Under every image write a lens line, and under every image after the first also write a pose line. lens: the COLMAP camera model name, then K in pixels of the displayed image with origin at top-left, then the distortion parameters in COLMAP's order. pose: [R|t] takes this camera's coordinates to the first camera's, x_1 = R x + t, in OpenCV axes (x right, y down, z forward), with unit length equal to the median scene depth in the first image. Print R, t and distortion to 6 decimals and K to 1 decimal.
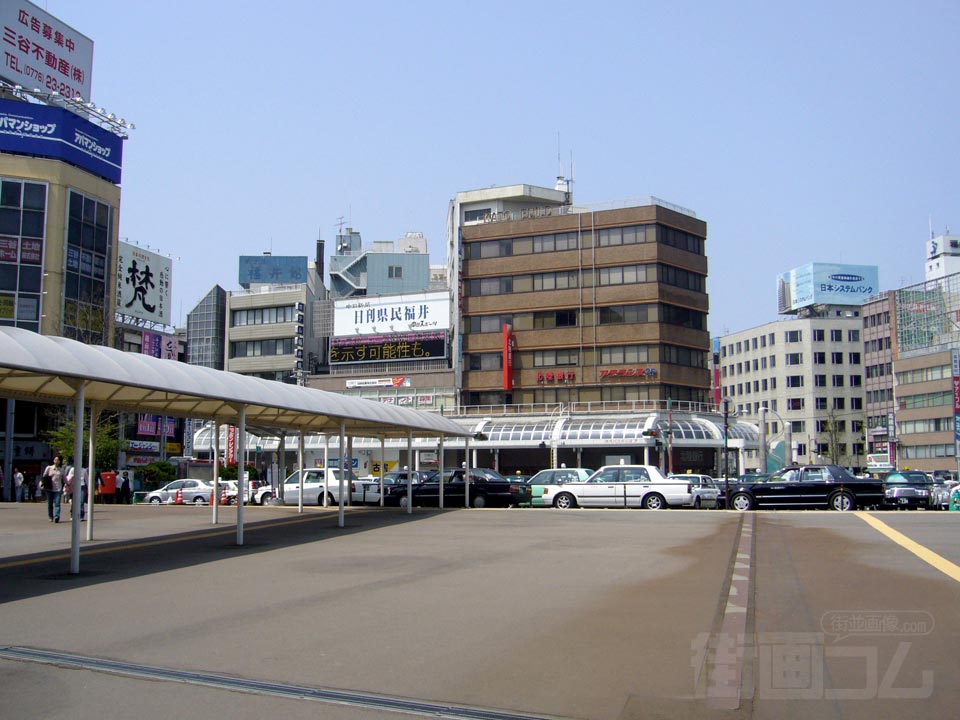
lens RADIAL K [[1005.2, 0, 480.0], [0, 1005.2, 360.0], [0, 0, 1]] dist [-0.082616, 0.024134]
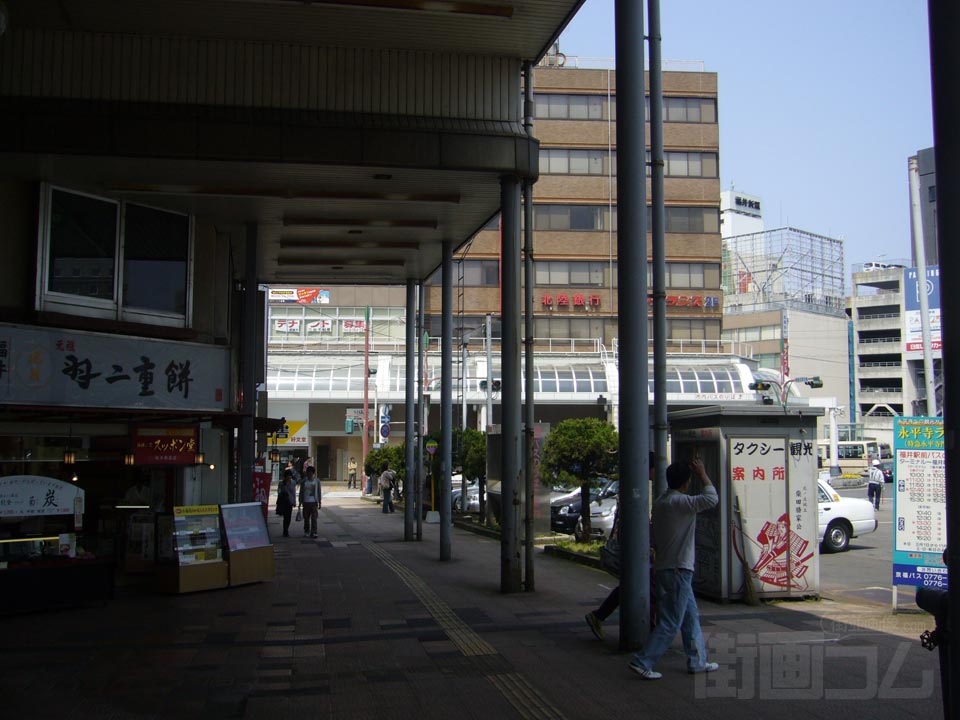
lens RADIAL K [[1005.2, 0, 480.0], [0, 1005.2, 360.0], [0, 0, 1]] dist [-0.082616, 0.024134]
pose [[0.894318, 0.039192, 0.445713, -0.279747], [-0.056363, 0.998089, 0.025330, 0.042361], [-0.443869, -0.047775, 0.894817, 0.408387]]
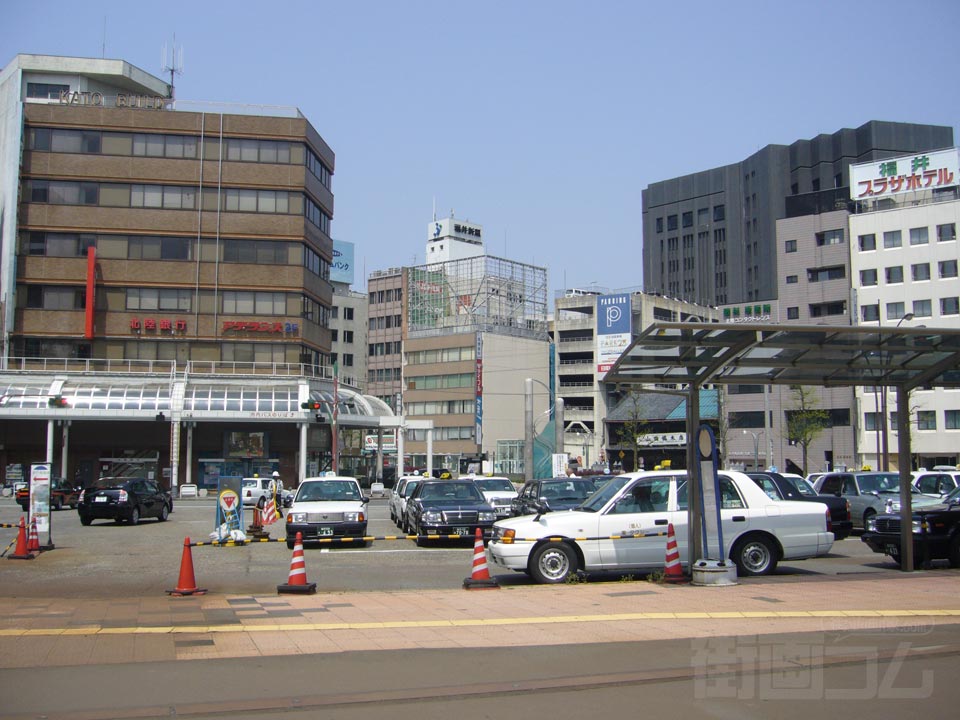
lens RADIAL K [[1005.2, 0, 480.0], [0, 1005.2, 360.0], [0, 0, 1]] dist [-0.082616, 0.024134]
pose [[0.805489, 0.056605, 0.589901, -0.163991], [-0.069785, 0.997562, -0.000434, 0.025697], [-0.588487, -0.040817, 0.807476, 0.261525]]
